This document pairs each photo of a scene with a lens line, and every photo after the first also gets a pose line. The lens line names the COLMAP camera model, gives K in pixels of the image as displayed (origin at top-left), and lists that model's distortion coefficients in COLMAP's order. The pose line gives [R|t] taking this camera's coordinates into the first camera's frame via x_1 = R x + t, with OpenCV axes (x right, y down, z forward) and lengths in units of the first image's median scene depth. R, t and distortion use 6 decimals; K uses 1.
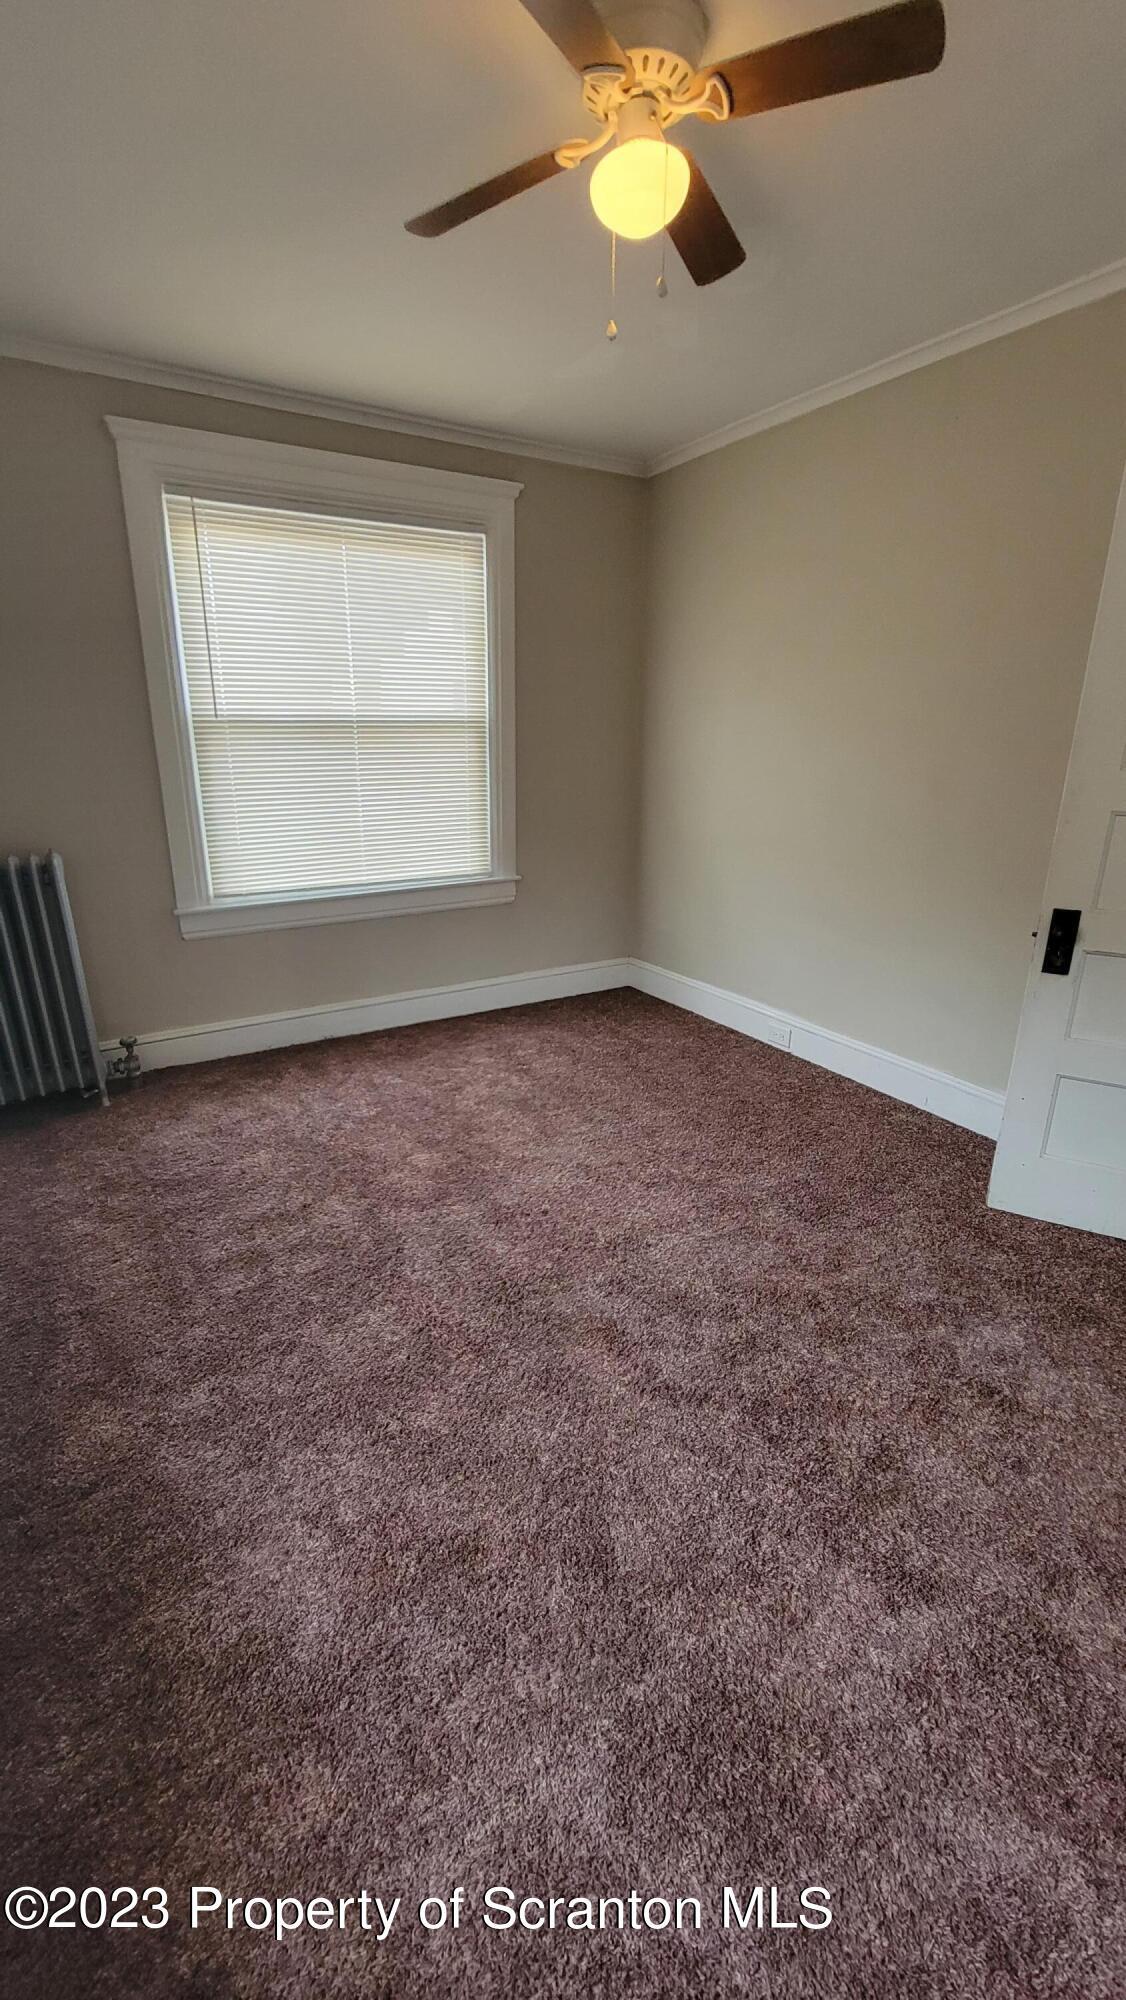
lens RADIAL K [[817.6, 0, 543.9], [0, 817.6, 1005.5], [0, 0, 1]] dist [-0.003683, -0.000414]
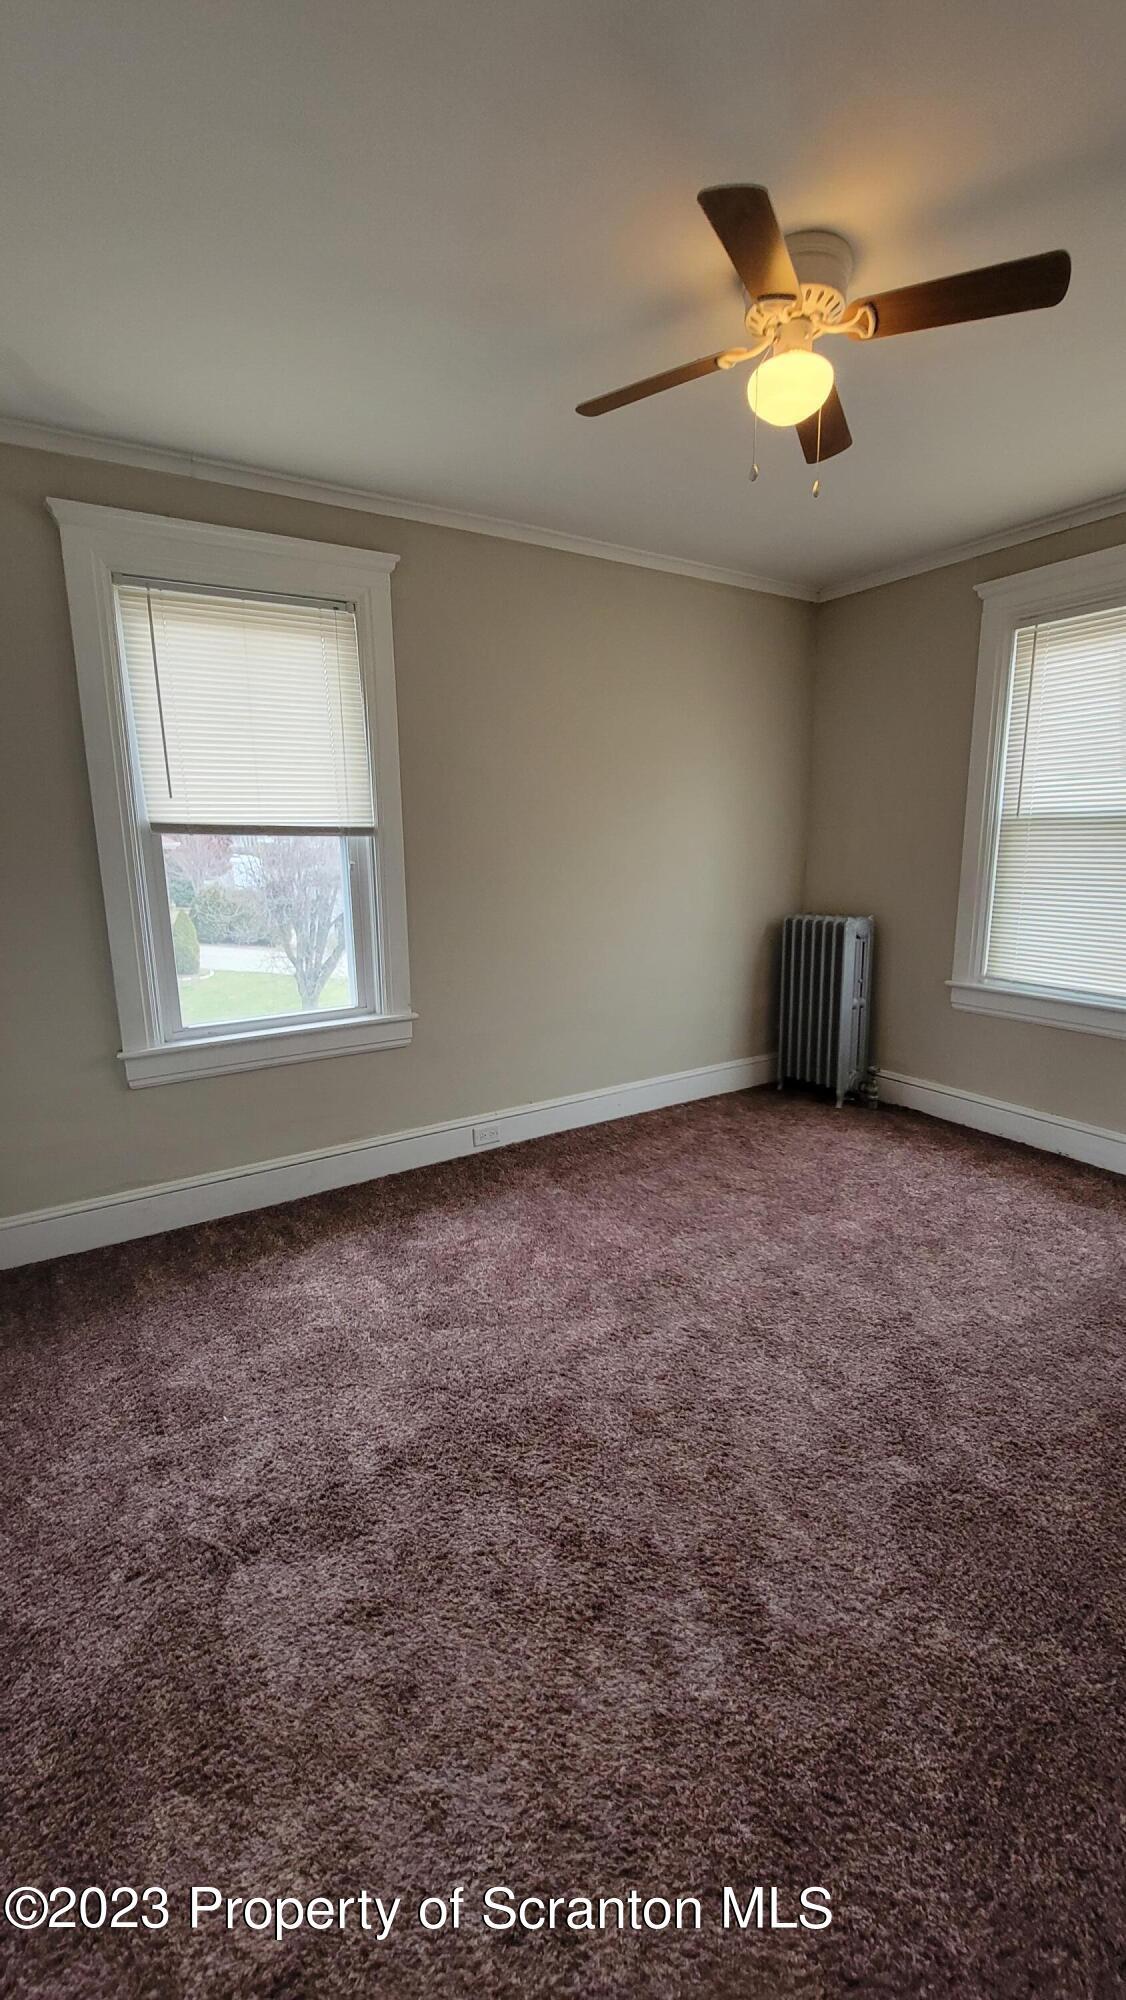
lens RADIAL K [[817.6, 0, 543.9], [0, 817.6, 1005.5], [0, 0, 1]] dist [-0.003683, -0.000414]
pose [[0.006928, 0.199968, -0.979778, 0.815715], [-0.301092, 0.934749, 0.188649, -0.156462], [0.953570, 0.293696, 0.066685, 0.471250]]
